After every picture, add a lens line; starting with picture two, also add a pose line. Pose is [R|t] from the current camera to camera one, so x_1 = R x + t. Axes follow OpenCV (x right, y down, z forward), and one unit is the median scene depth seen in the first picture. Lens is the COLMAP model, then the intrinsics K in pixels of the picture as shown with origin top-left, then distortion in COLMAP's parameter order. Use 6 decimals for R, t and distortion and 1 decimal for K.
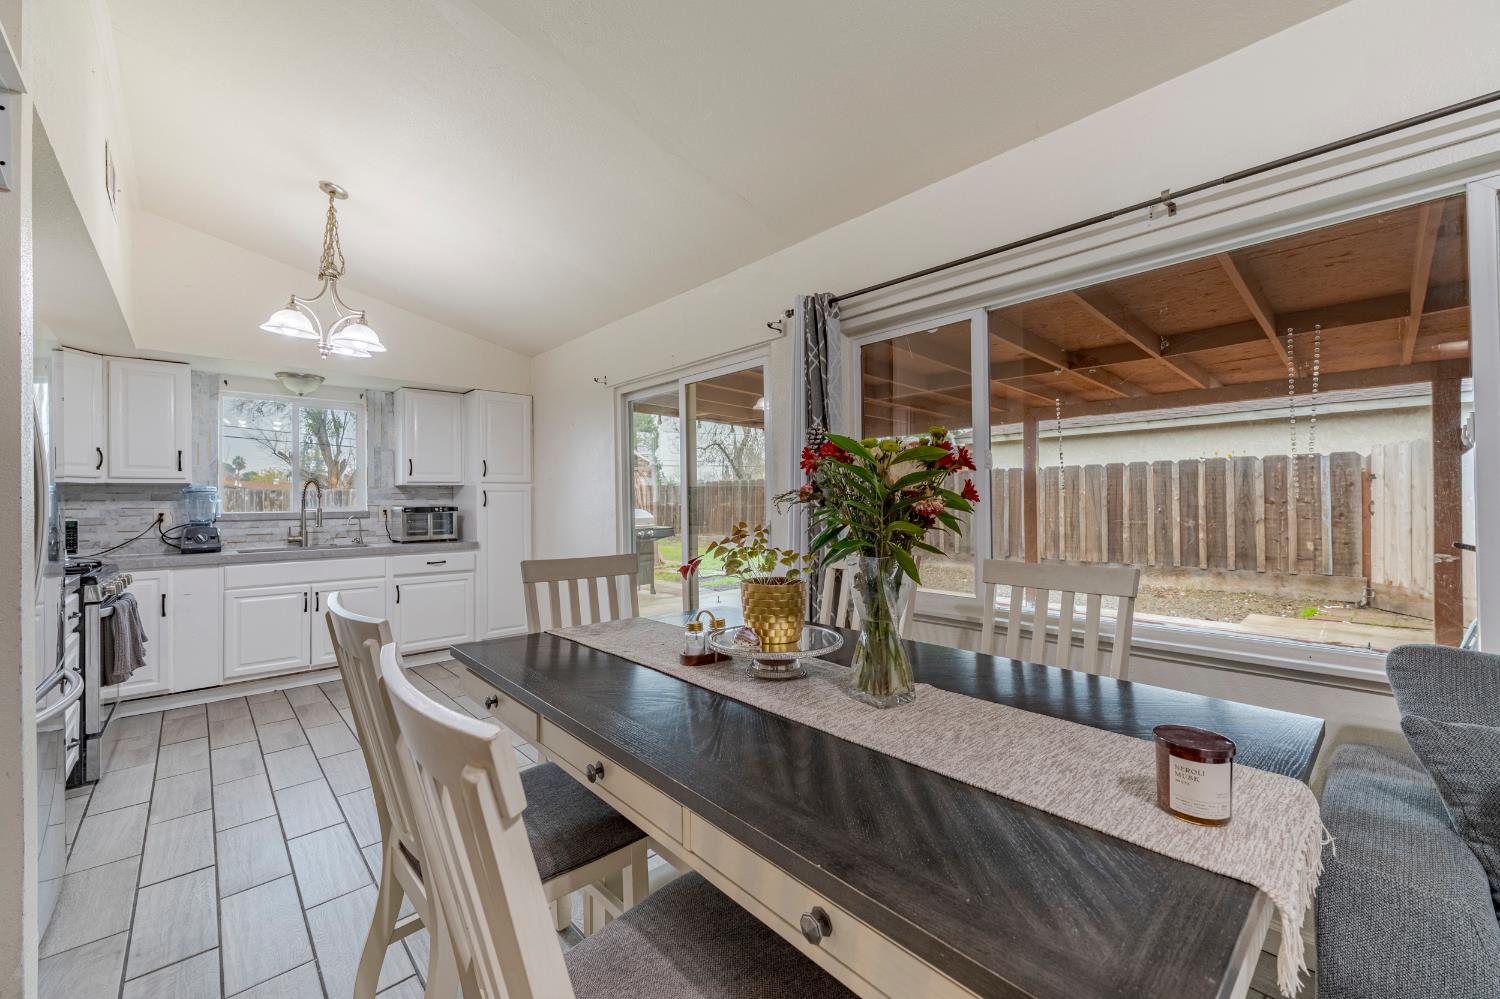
lens RADIAL K [[592.3, 0, 750.0], [0, 592.3, 499.5], [0, 0, 1]] dist [0.001170, 0.000032]
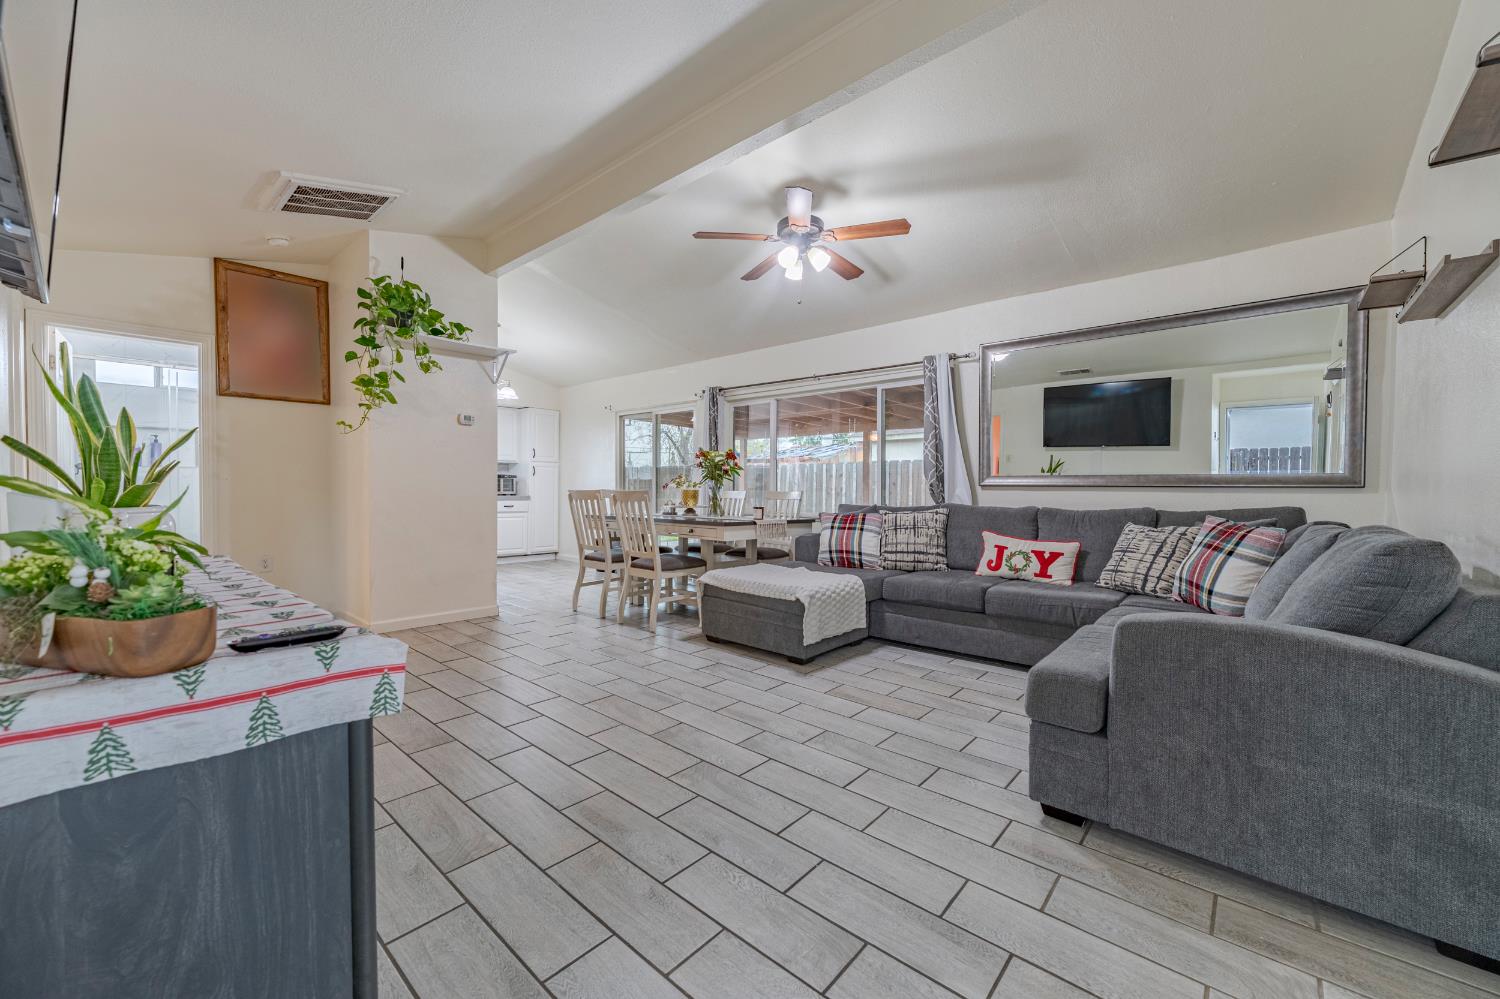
lens RADIAL K [[592.3, 0, 750.0], [0, 592.3, 499.5], [0, 0, 1]] dist [0.001170, 0.000032]
pose [[0.995693, 0.015596, 0.091394, 0.034075], [-0.017475, 0.999651, 0.019799, 0.053469], [-0.091054, -0.021311, 0.995618, -1.136500]]
